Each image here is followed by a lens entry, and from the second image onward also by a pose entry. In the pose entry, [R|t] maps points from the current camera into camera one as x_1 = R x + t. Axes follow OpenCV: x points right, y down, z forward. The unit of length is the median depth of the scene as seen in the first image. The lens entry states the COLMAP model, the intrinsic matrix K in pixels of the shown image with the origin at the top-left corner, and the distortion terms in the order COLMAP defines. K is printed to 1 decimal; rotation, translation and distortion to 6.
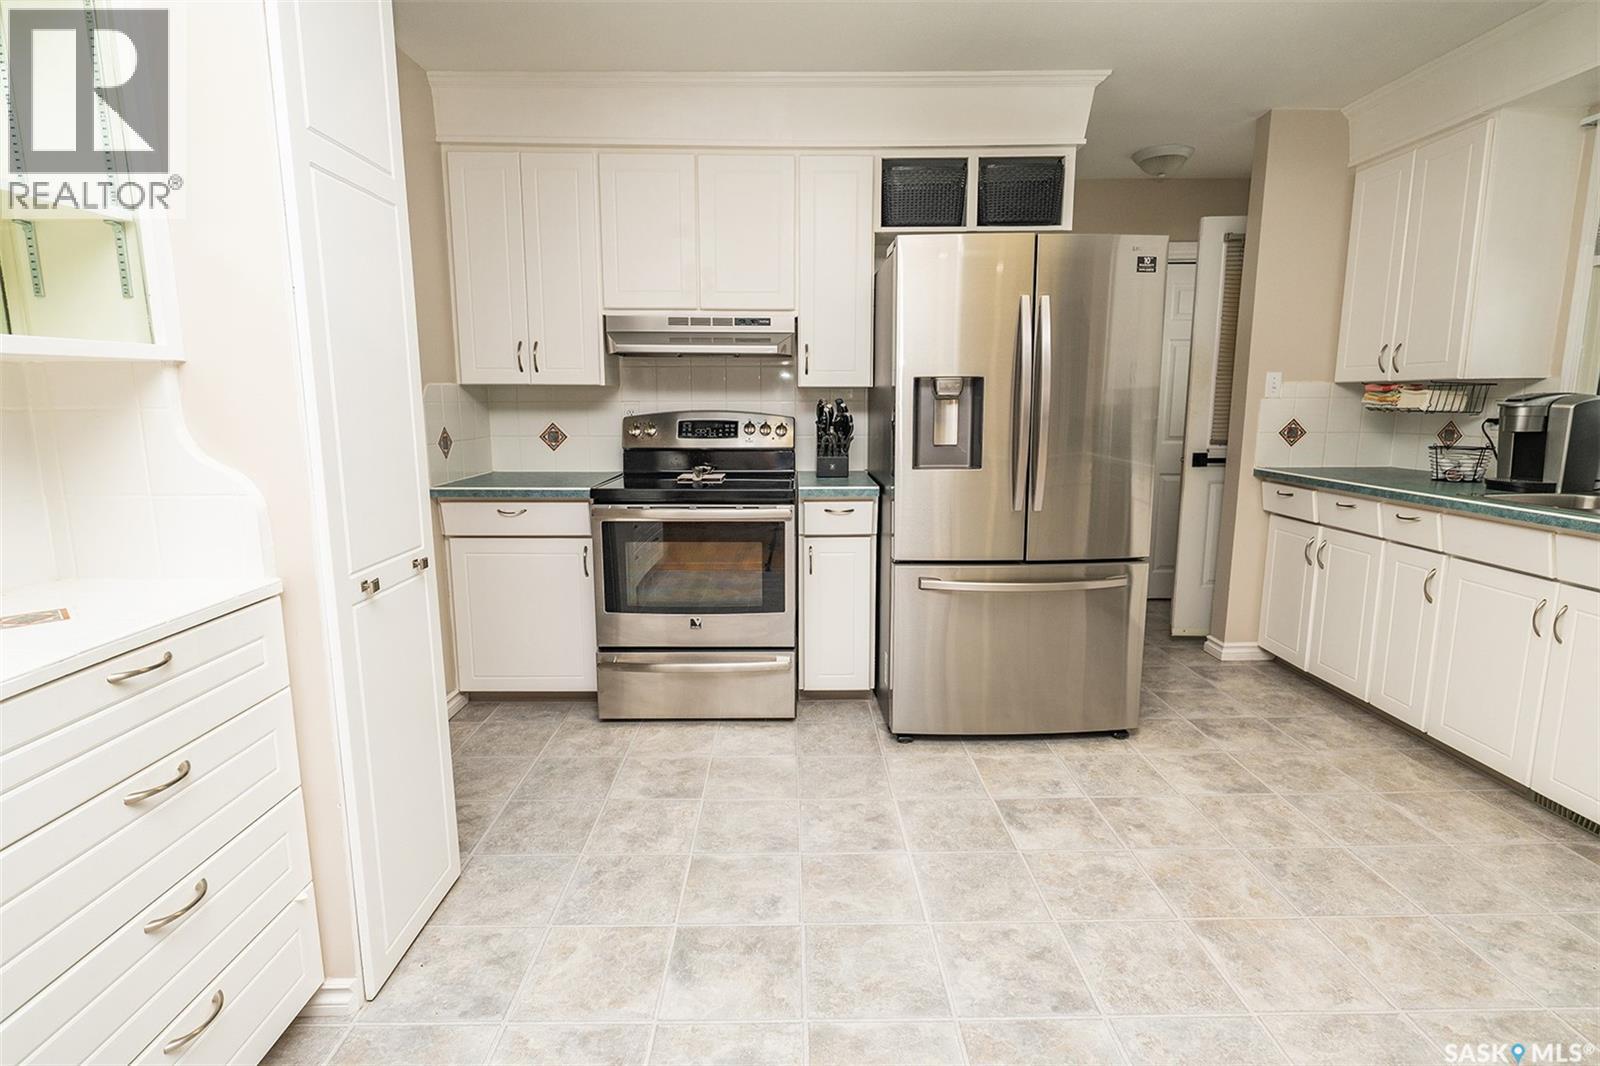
lens RADIAL K [[806.7, 0, 805.3], [0, 806.7, 525.7], [0, 0, 1]] dist [-0.012790, 0.003035]
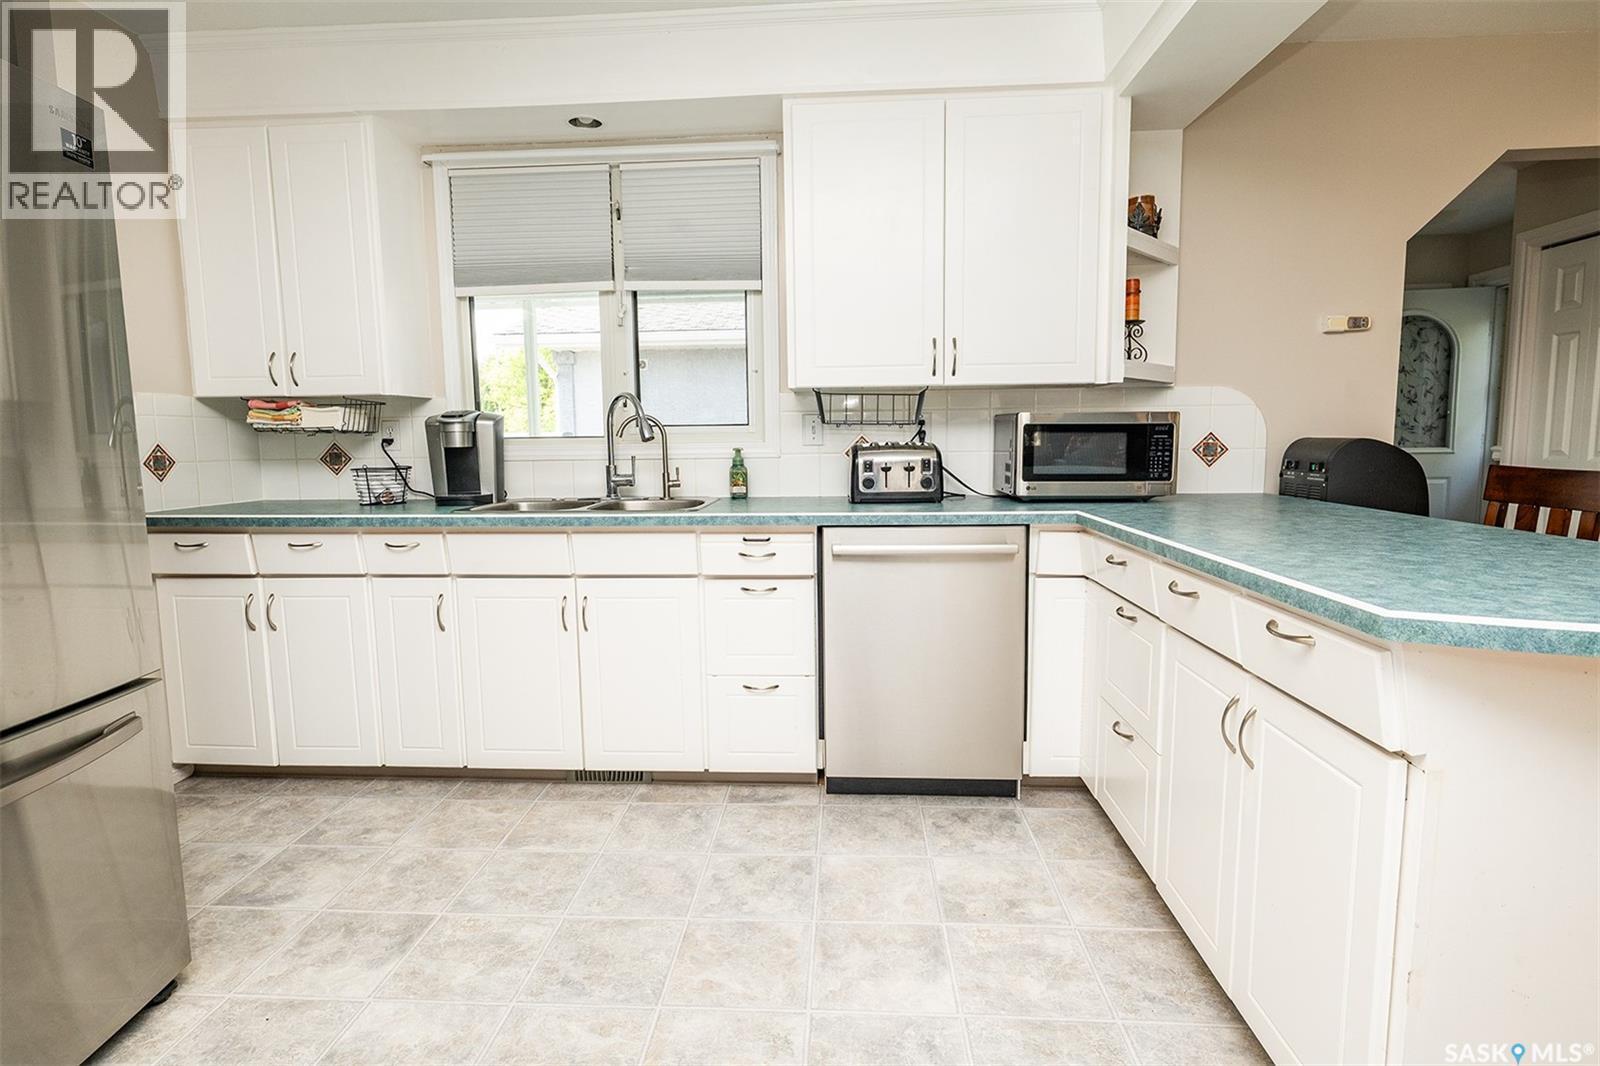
lens RADIAL K [[806.7, 0, 805.3], [0, 806.7, 525.7], [0, 0, 1]] dist [-0.012790, 0.003035]
pose [[0.072080, -0.105650, 0.991788, -0.092392], [0.164154, 0.982071, 0.092685, -0.037709], [-0.983798, 0.156126, 0.088130, 0.442373]]
